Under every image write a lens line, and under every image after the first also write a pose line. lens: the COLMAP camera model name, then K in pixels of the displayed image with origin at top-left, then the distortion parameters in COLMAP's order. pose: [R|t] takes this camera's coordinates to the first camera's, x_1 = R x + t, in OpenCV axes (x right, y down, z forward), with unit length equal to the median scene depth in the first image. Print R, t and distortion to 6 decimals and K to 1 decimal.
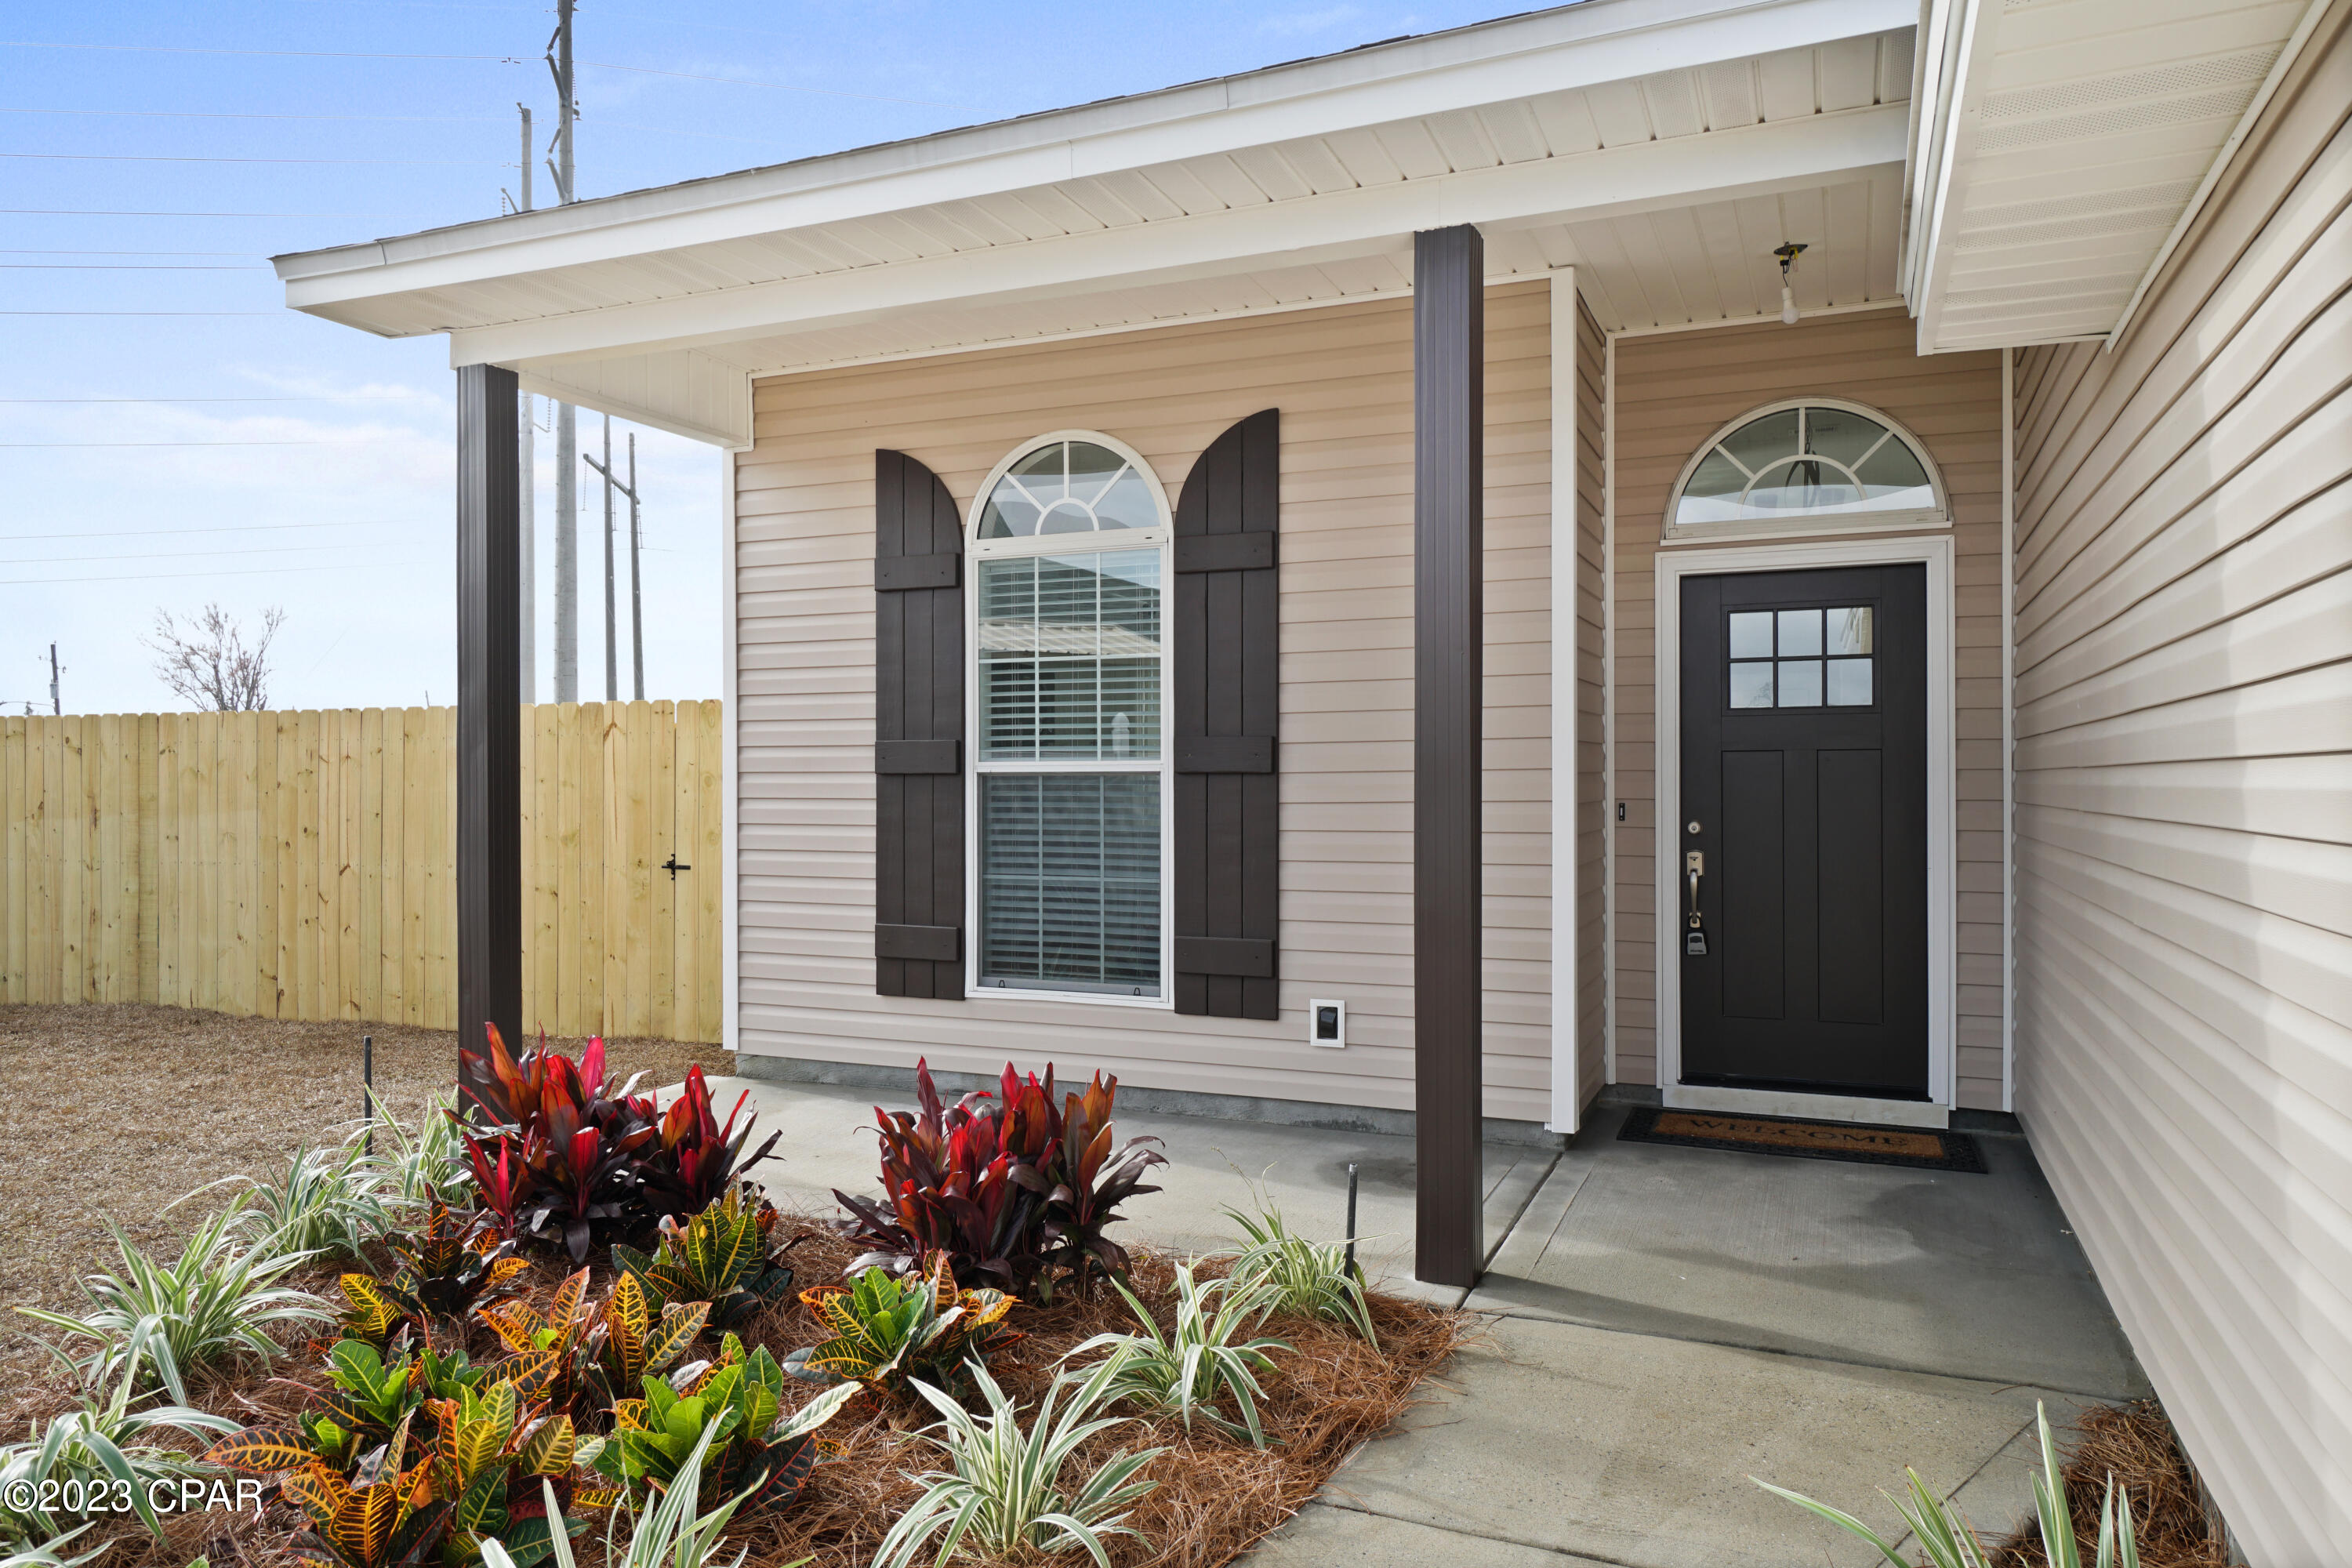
lens RADIAL K [[1566.1, 0, 1159.2], [0, 1566.1, 776.5], [0, 0, 1]] dist [-0.005838, -0.000275]
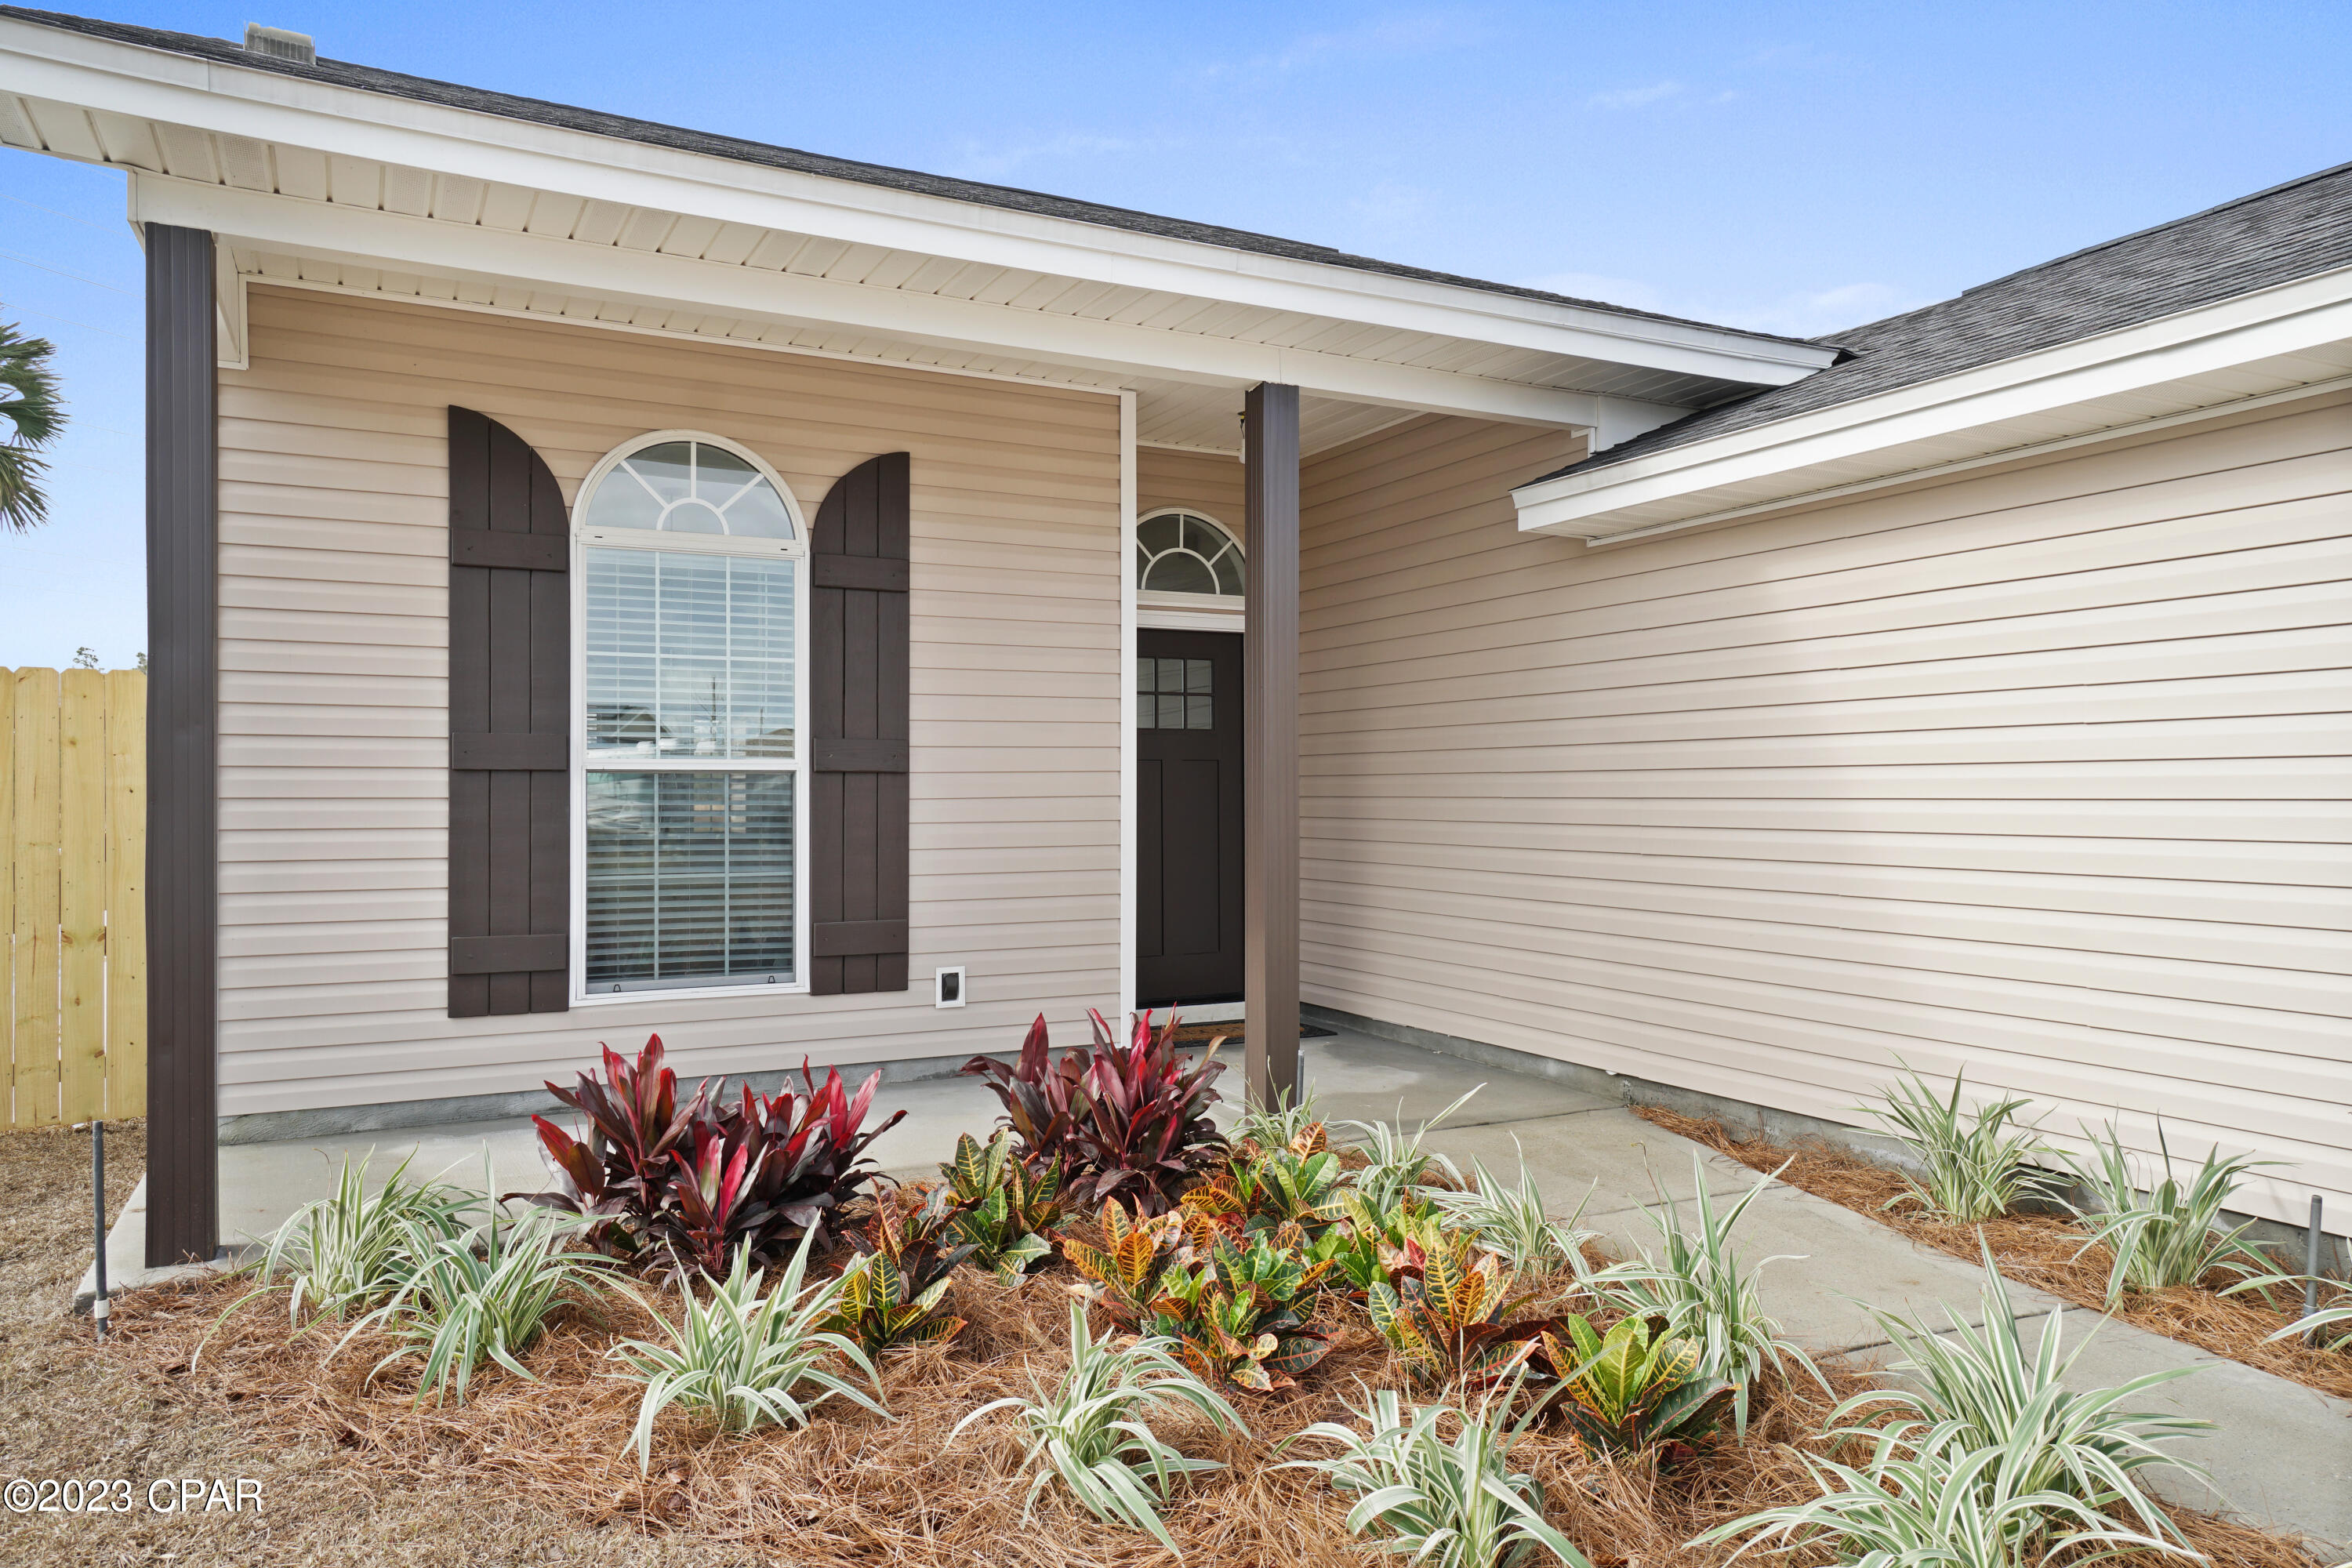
lens RADIAL K [[1566.1, 0, 1170.2], [0, 1566.1, 788.2], [0, 0, 1]] dist [-0.005838, -0.000275]
pose [[0.621953, 0.001136, 0.783054, -0.620416], [-0.003279, 0.999994, 0.001153, 0.006264], [-0.783048, -0.003284, 0.621953, 0.125420]]
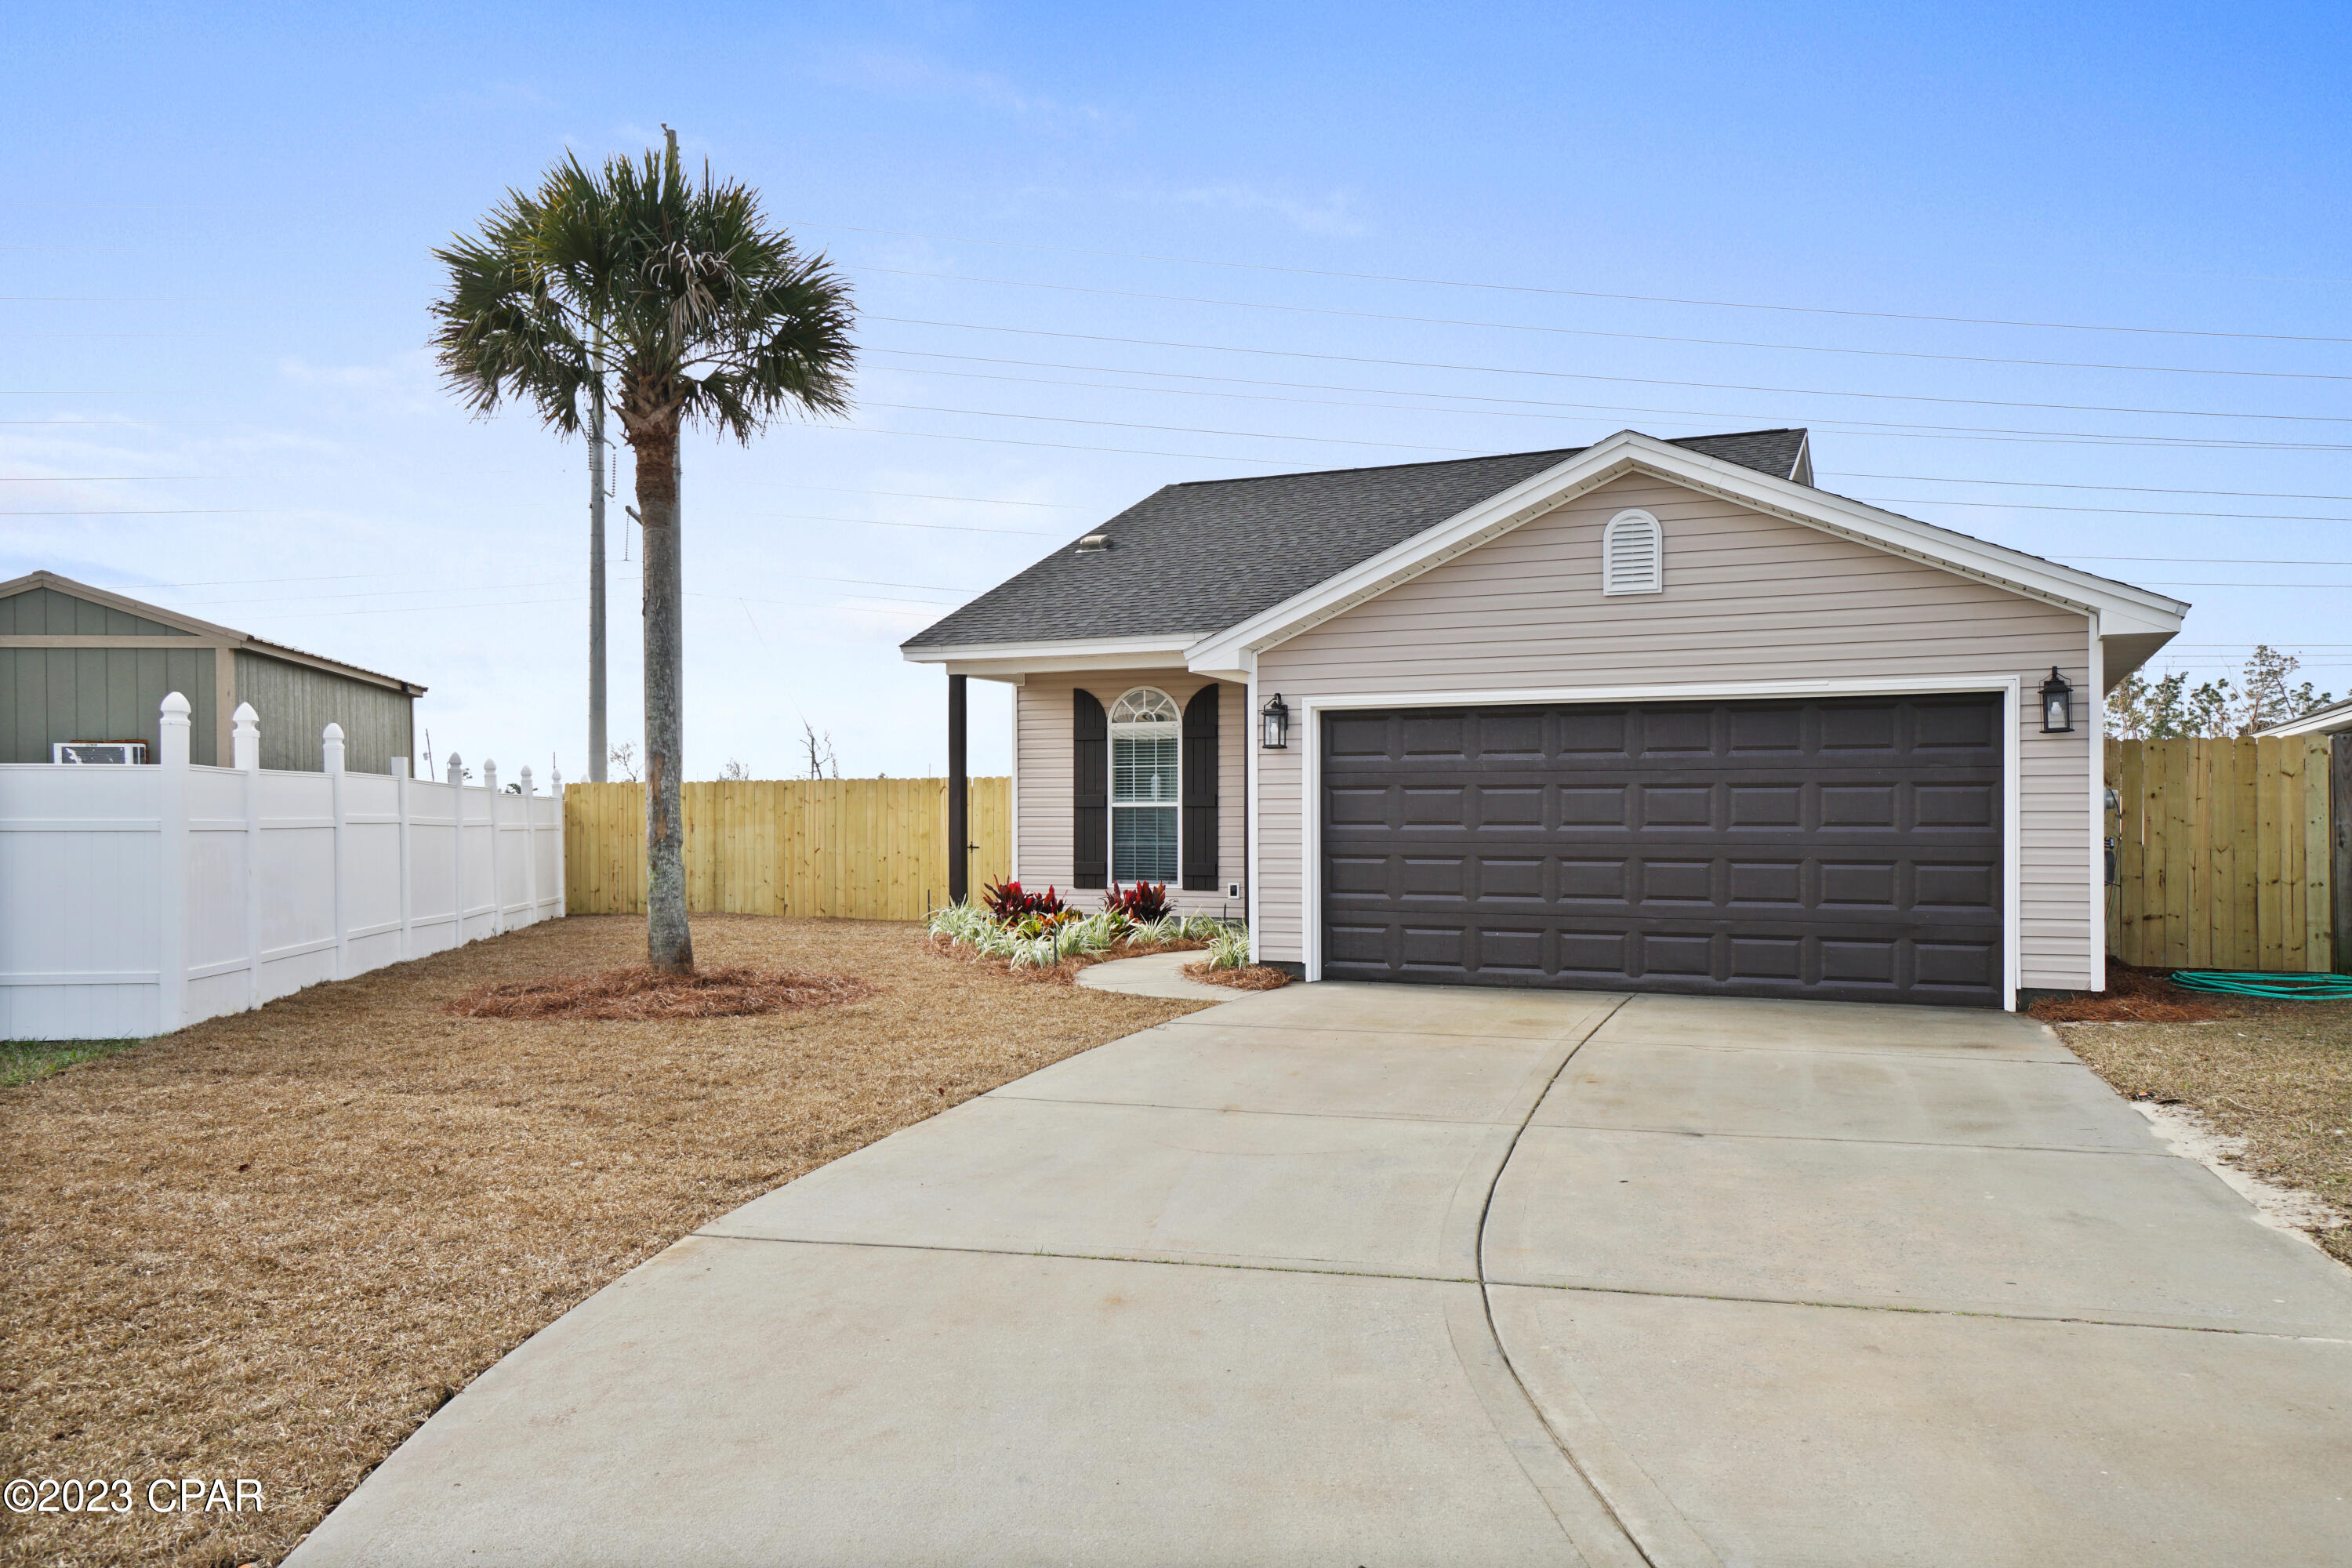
lens RADIAL K [[1791.0, 0, 1179.9], [0, 1791.0, 791.0], [0, 0, 1]] dist [0.121743, 0.011602]
pose [[0.999994, -0.001275, 0.003329, -0.005878], [0.001318, 0.999914, -0.013072, 0.010982], [-0.003313, 0.013076, 0.999909, -2.119077]]
